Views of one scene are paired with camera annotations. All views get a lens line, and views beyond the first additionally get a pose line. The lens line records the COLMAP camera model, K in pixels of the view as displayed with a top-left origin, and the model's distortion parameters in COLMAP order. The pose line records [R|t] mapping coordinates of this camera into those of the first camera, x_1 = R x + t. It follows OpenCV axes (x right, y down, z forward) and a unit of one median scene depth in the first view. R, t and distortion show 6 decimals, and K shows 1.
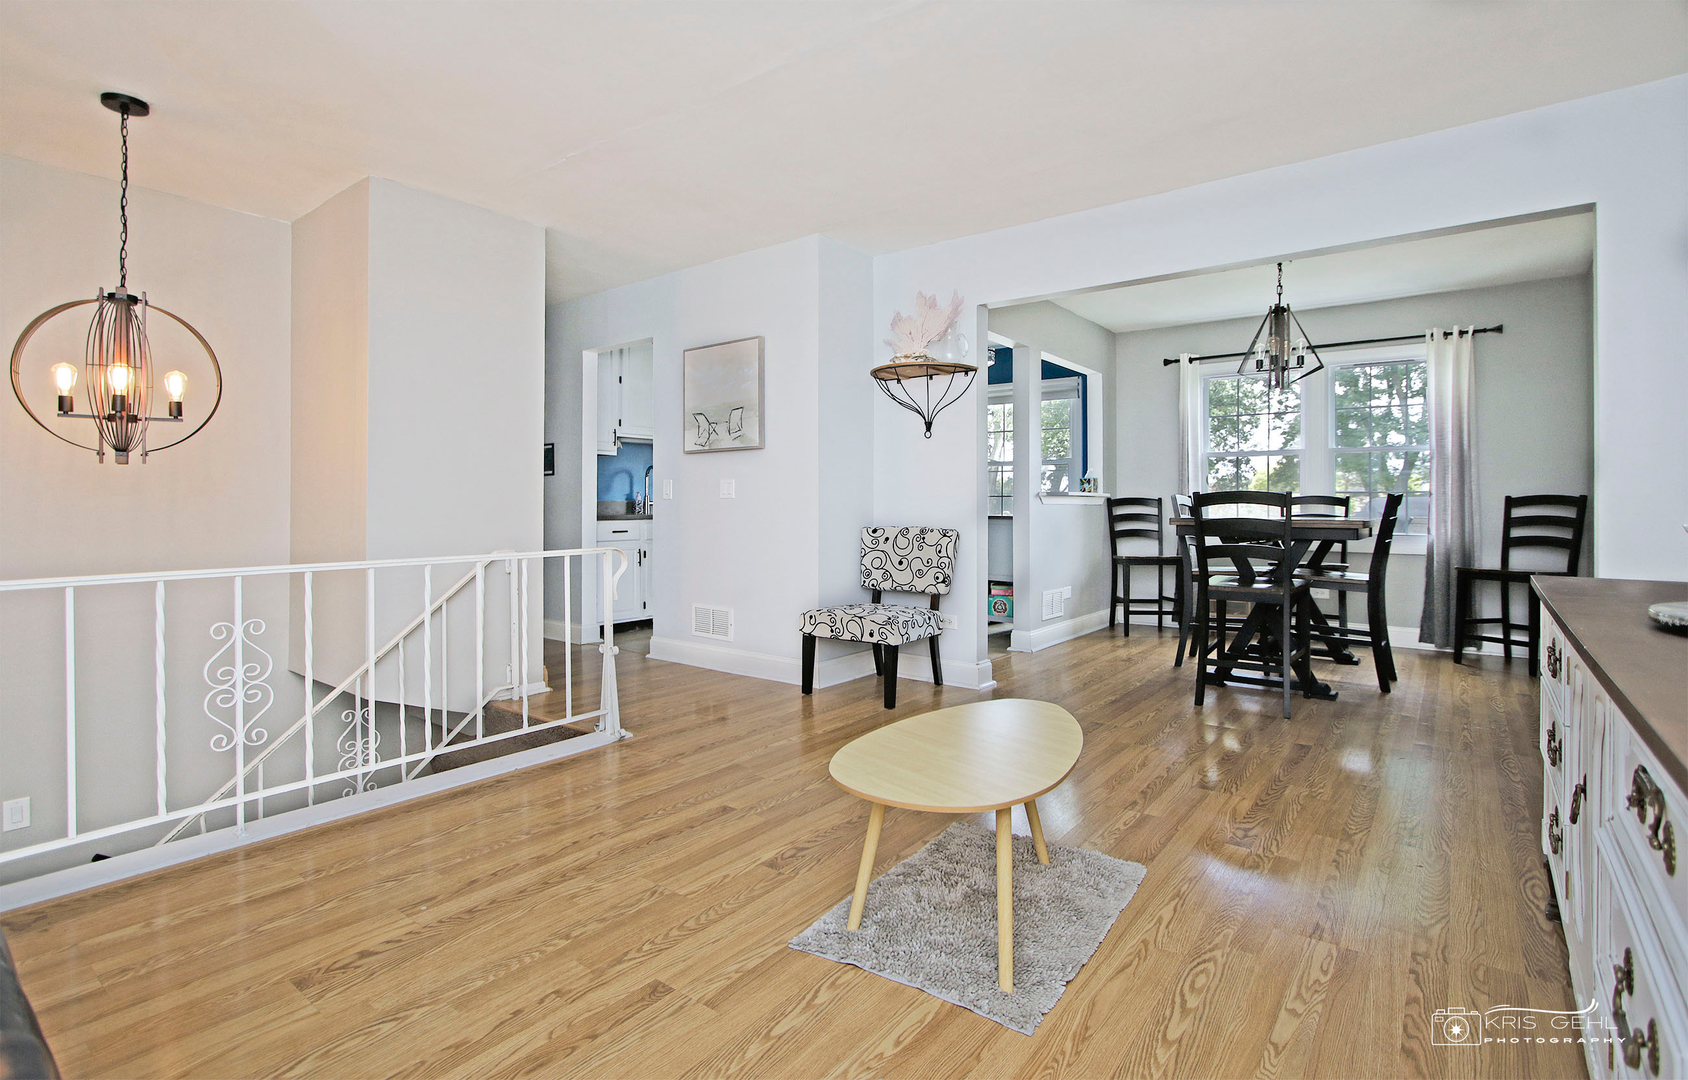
lens RADIAL K [[790.4, 0, 847.2], [0, 790.4, 511.7], [0, 0, 1]] dist [-0.022701, 0.000106]
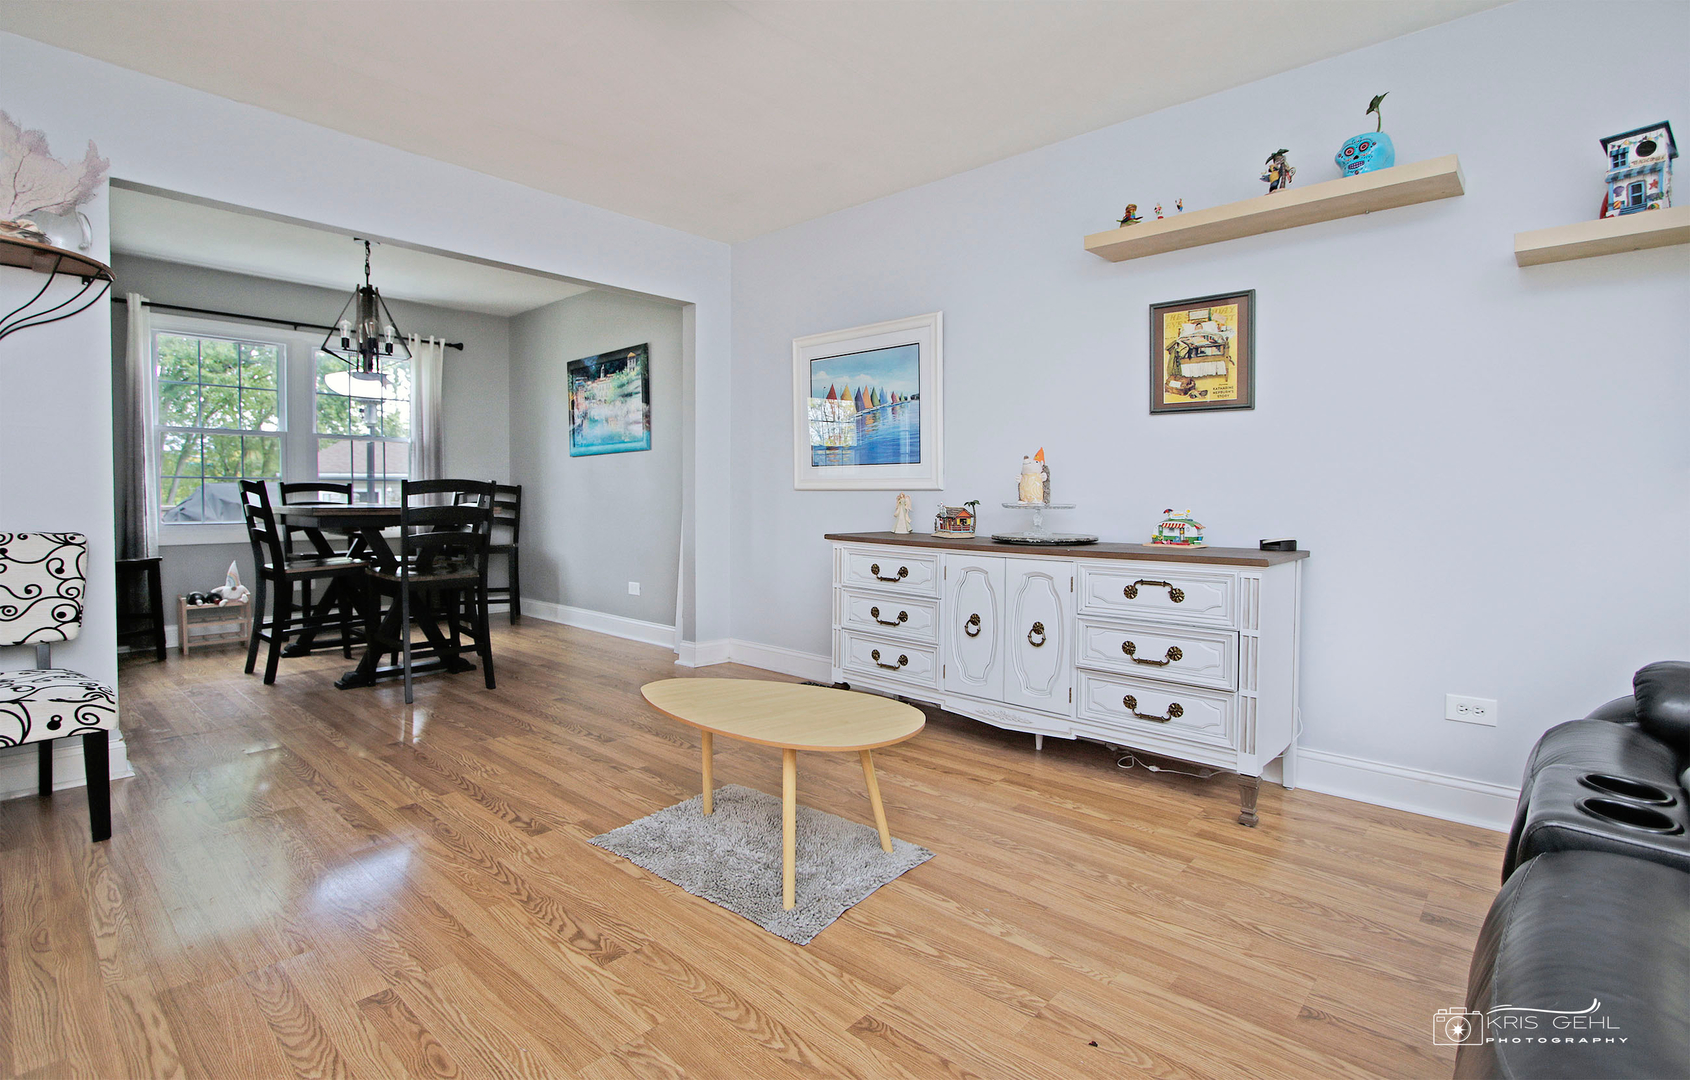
lens RADIAL K [[813.7, 0, 845.0], [0, 813.7, 540.0], [0, 0, 1]] dist [-0.028425, 0.000258]
pose [[0.068306, -0.055901, 0.996097, -0.420342], [0.002391, 0.998435, 0.055868, -0.004513], [-0.997662, -0.001435, 0.068333, 0.350285]]
